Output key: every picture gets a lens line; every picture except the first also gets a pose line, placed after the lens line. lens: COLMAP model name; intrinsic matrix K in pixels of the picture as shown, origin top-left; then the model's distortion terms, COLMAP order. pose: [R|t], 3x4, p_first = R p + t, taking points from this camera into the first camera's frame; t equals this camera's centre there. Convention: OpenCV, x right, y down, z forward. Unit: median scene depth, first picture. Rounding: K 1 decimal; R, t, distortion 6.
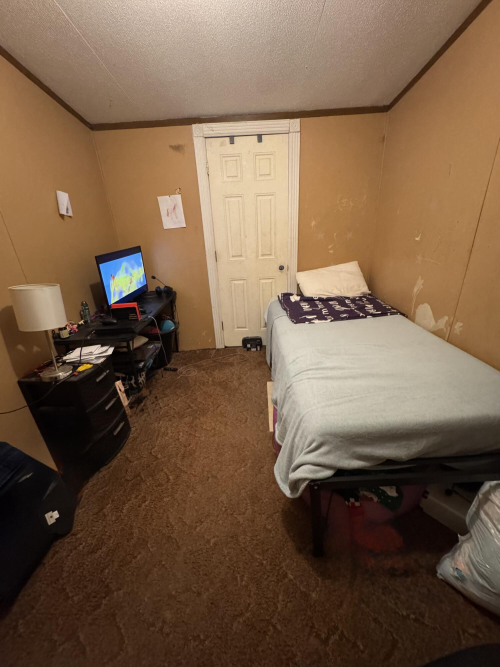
lens RADIAL K [[266.5, 0, 249.8], [0, 266.5, 333.2], [0, 0, 1]] dist [-0.002545, 0.000104]
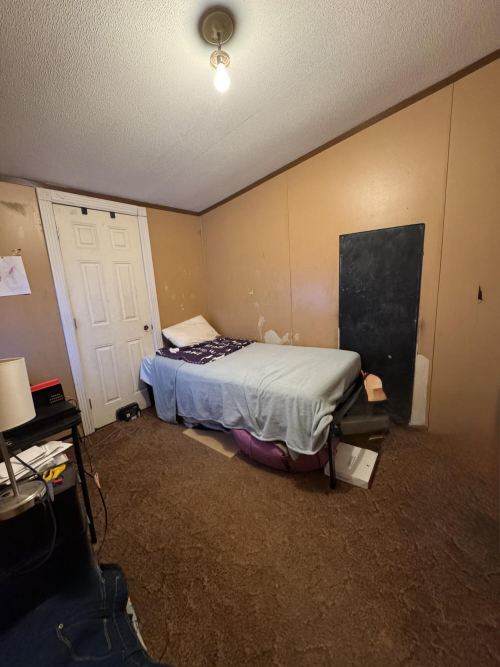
lens RADIAL K [[266.5, 0, 249.6], [0, 266.5, 332.4], [0, 0, 1]] dist [-0.002545, 0.000104]
pose [[0.626793, -0.139861, 0.766531, -0.516760], [0.335174, 0.936487, -0.103200, 0.019657], [-0.703412, 0.321606, 0.633861, 0.067222]]
